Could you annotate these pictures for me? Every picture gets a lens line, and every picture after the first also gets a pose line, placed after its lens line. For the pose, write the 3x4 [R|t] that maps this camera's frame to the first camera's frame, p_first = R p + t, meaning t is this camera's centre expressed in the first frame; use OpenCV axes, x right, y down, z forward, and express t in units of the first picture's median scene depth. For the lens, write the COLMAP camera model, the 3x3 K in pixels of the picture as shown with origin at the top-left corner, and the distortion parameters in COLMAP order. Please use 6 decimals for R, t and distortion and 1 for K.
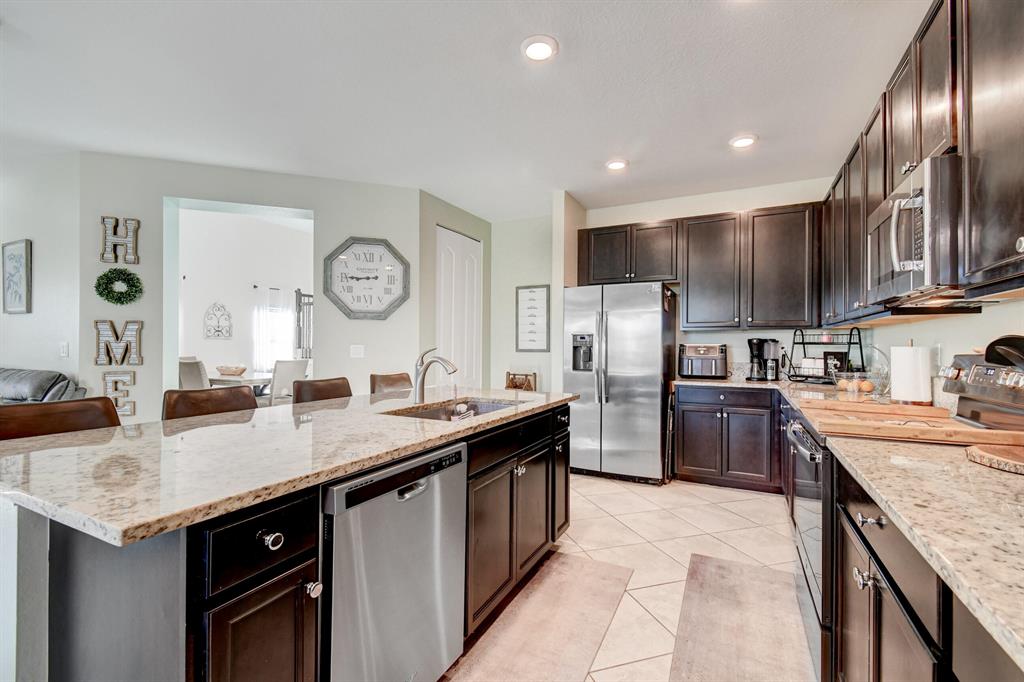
lens RADIAL K [[450.8, 0, 508.8], [0, 450.8, 343.0], [0, 0, 1]] dist [0.004262, 0.000017]
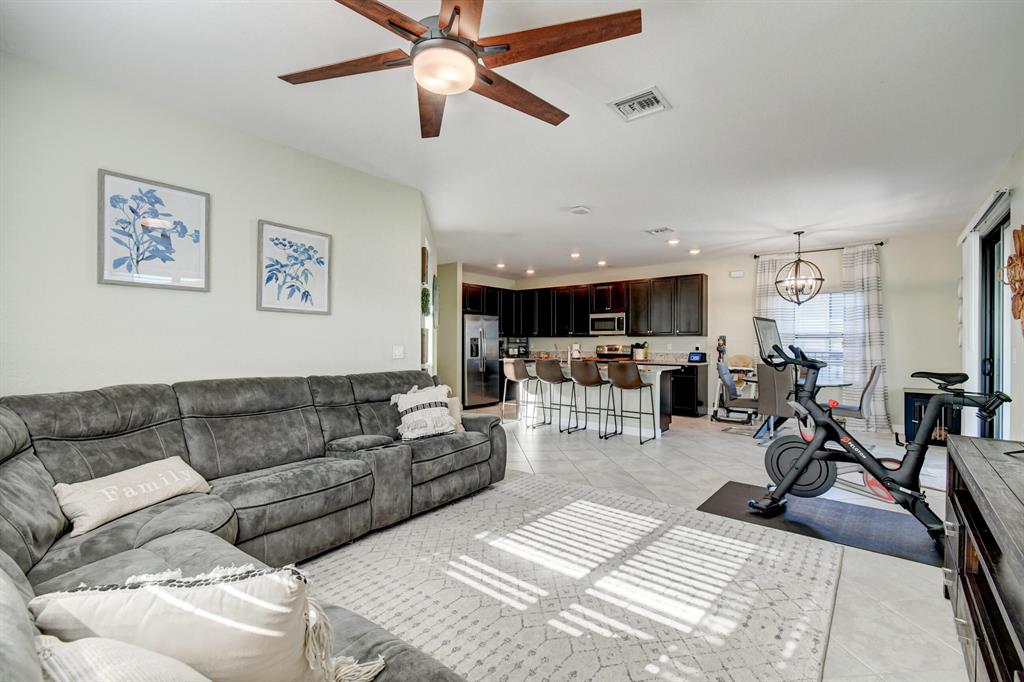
lens RADIAL K [[450.8, 0, 508.8], [0, 450.8, 343.0], [0, 0, 1]] dist [0.004262, 0.000017]
pose [[0.217652, -0.006962, 0.976002, -2.048662], [-0.005943, 0.999947, 0.008458, -0.020392], [-0.976008, -0.007642, 0.217599, 0.474392]]
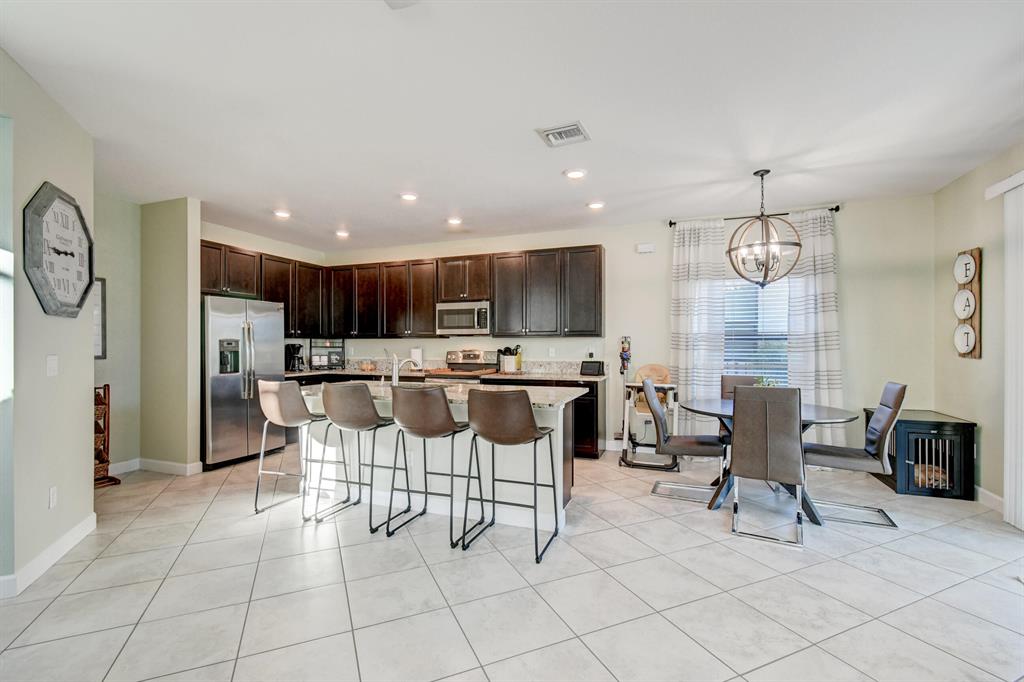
lens RADIAL K [[452.9, 0, 505.7], [0, 452.9, 345.3], [0, 0, 1]] dist [0.002265, 0.000161]
pose [[-0.098189, -0.005336, 0.995153, -1.191520], [-0.005179, 0.999975, 0.004850, -0.018787], [-0.995154, -0.004678, -0.098214, 0.491295]]
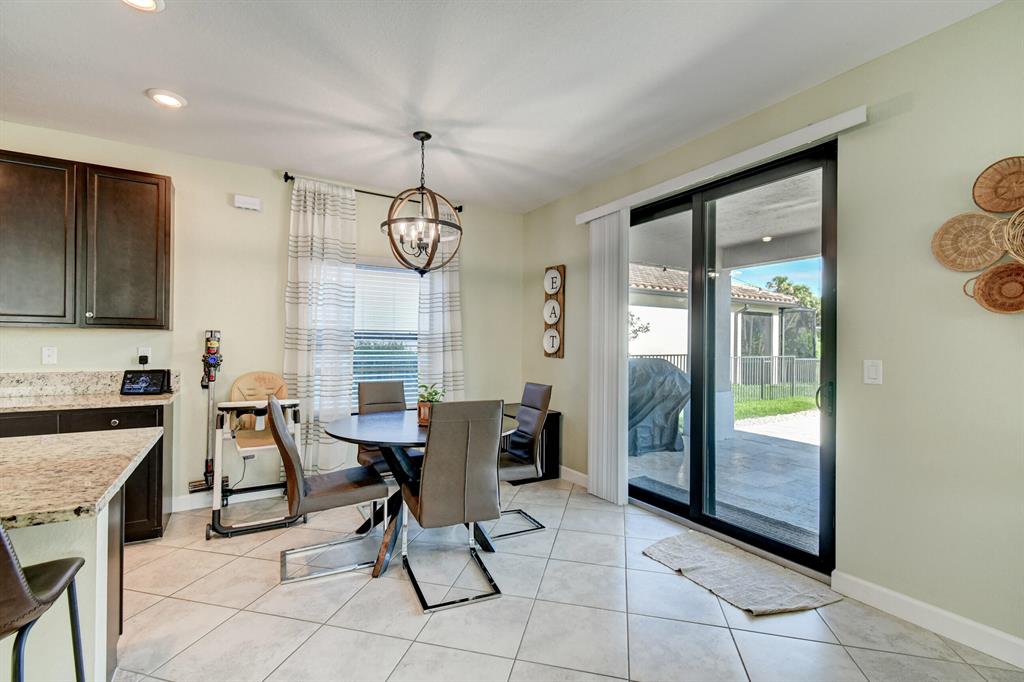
lens RADIAL K [[450.8, 0, 508.8], [0, 450.8, 343.0], [0, 0, 1]] dist [0.004262, 0.000017]
pose [[-0.847754, -0.008259, 0.530326, -0.803541], [-0.015185, 0.999847, -0.008702, -0.016741], [-0.530173, -0.015430, -0.847749, 0.436335]]
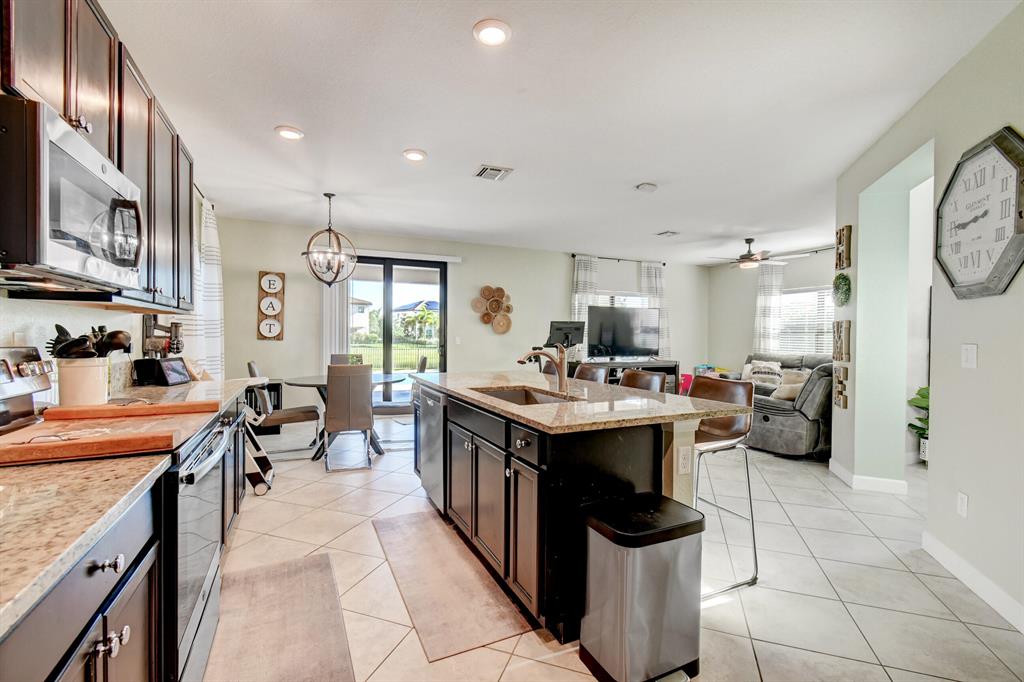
lens RADIAL K [[450.8, 0, 508.8], [0, 450.8, 343.0], [0, 0, 1]] dist [0.004262, 0.000017]
pose [[-0.618938, 0.002215, -0.785437, 0.507133], [-0.006846, 0.999943, 0.008215, 0.001282], [0.785410, 0.010462, -0.618888, 1.033296]]
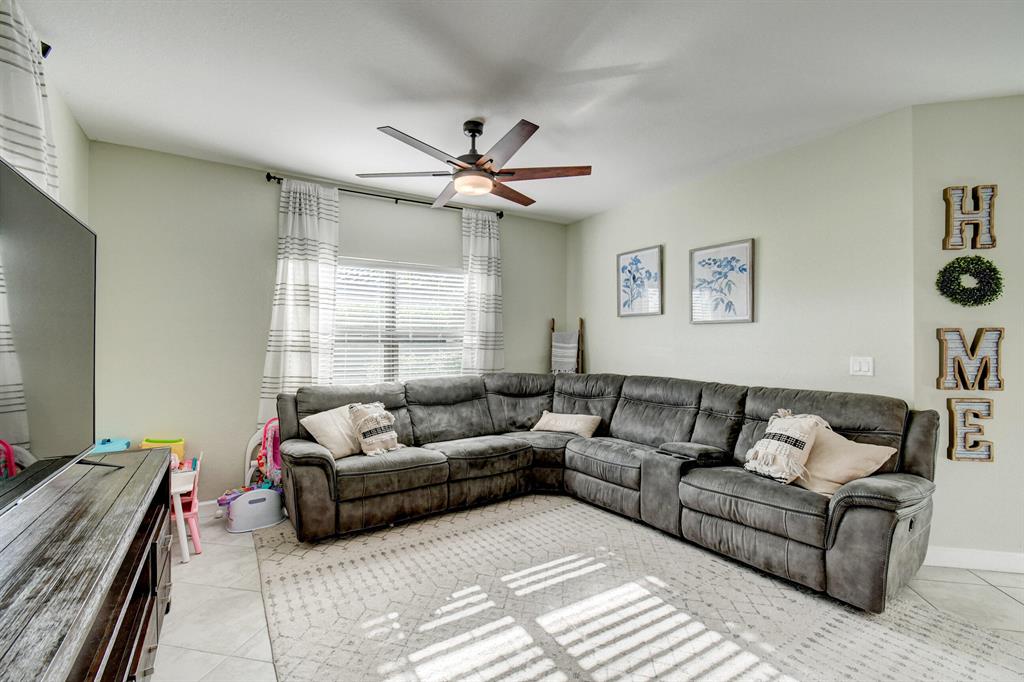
lens RADIAL K [[452.3, 0, 507.6], [0, 452.3, 344.5], [0, 0, 1]] dist [0.009584, -0.000285]
pose [[0.859191, -0.007111, -0.511606, -1.116913], [0.009473, 0.999953, 0.002010, -0.031811], [0.511567, -0.006573, 0.859218, -0.007120]]
